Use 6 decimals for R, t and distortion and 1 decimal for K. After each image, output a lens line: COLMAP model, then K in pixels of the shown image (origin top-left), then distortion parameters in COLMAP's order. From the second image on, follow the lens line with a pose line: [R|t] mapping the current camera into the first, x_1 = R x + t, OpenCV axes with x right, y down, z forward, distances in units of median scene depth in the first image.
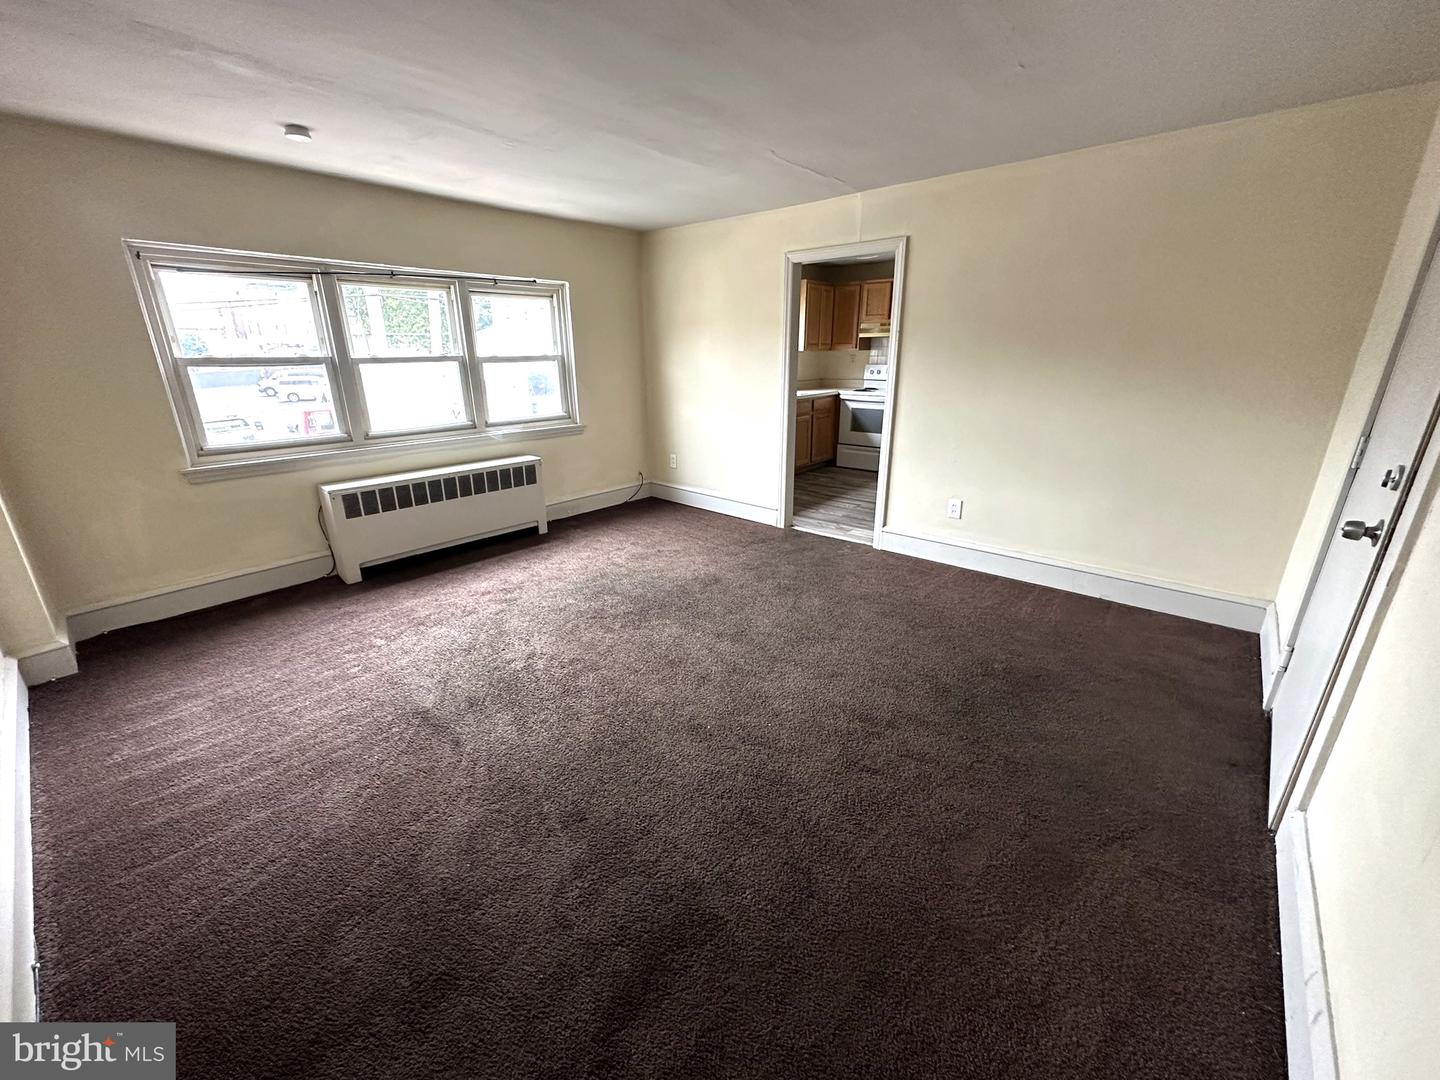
lens RADIAL K [[566.1, 0, 720.0], [0, 566.1, 540.0], [0, 0, 1]] dist [-0.002022, -0.000129]
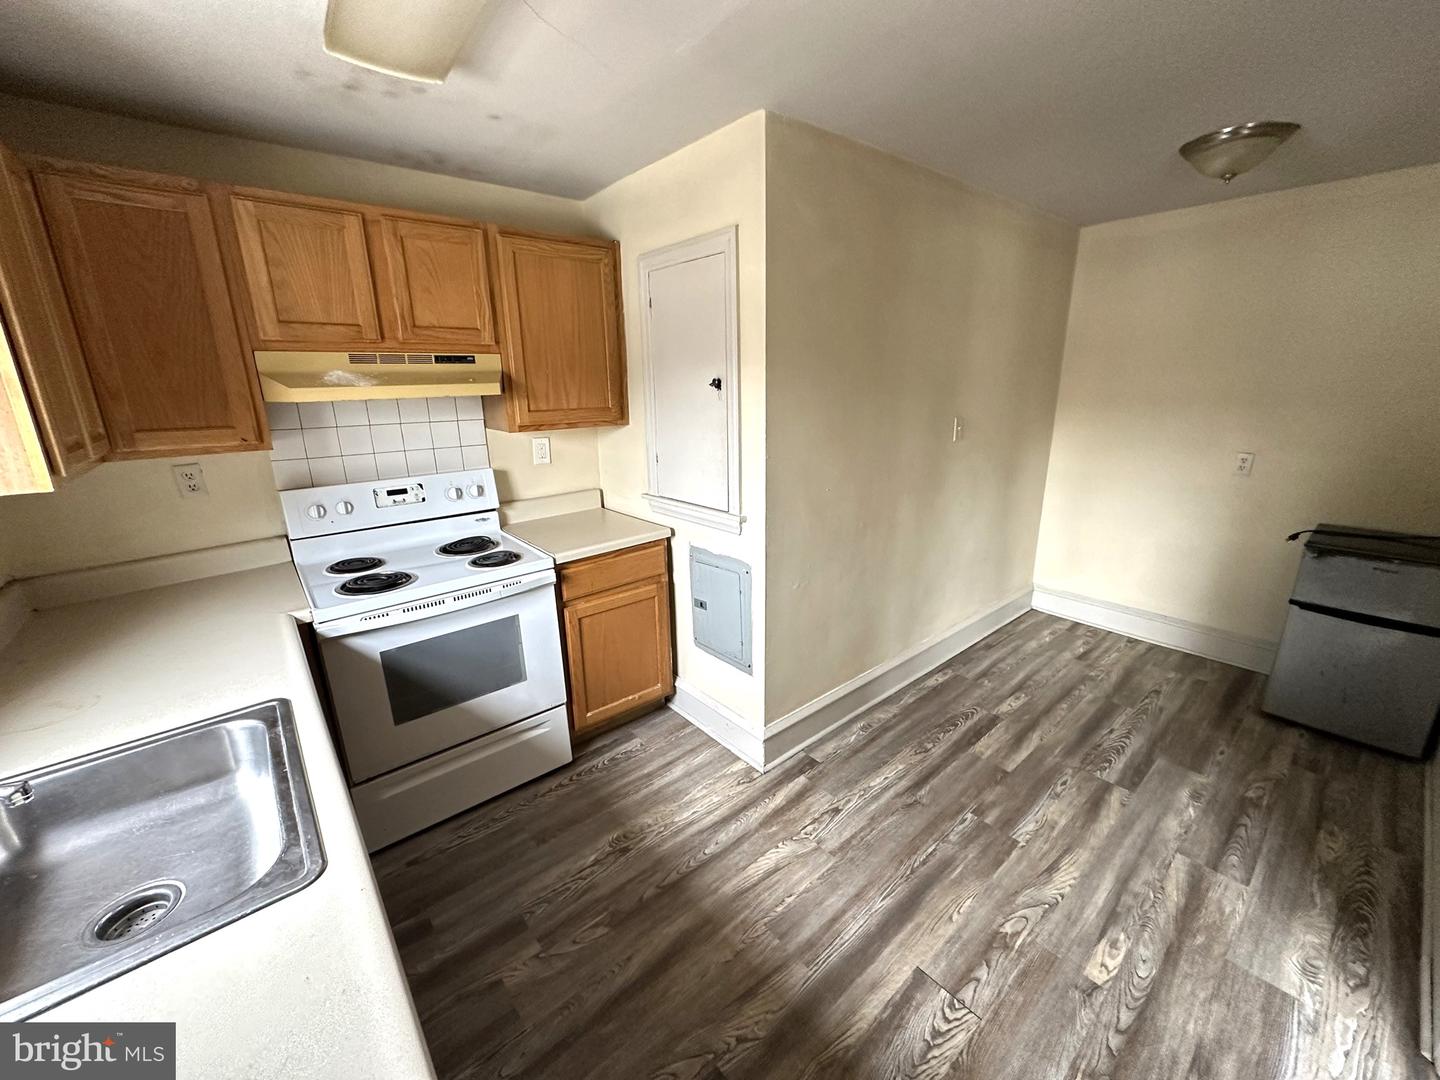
lens RADIAL K [[574.3, 0, 719.9], [0, 574.3, 538.3], [0, 0, 1]] dist [-0.001602, 0.000271]
pose [[0.157883, -0.262545, 0.951915, 0.007627], [0.328723, 0.922996, 0.200047, -0.282917], [-0.931136, 0.281332, 0.232030, 0.756742]]
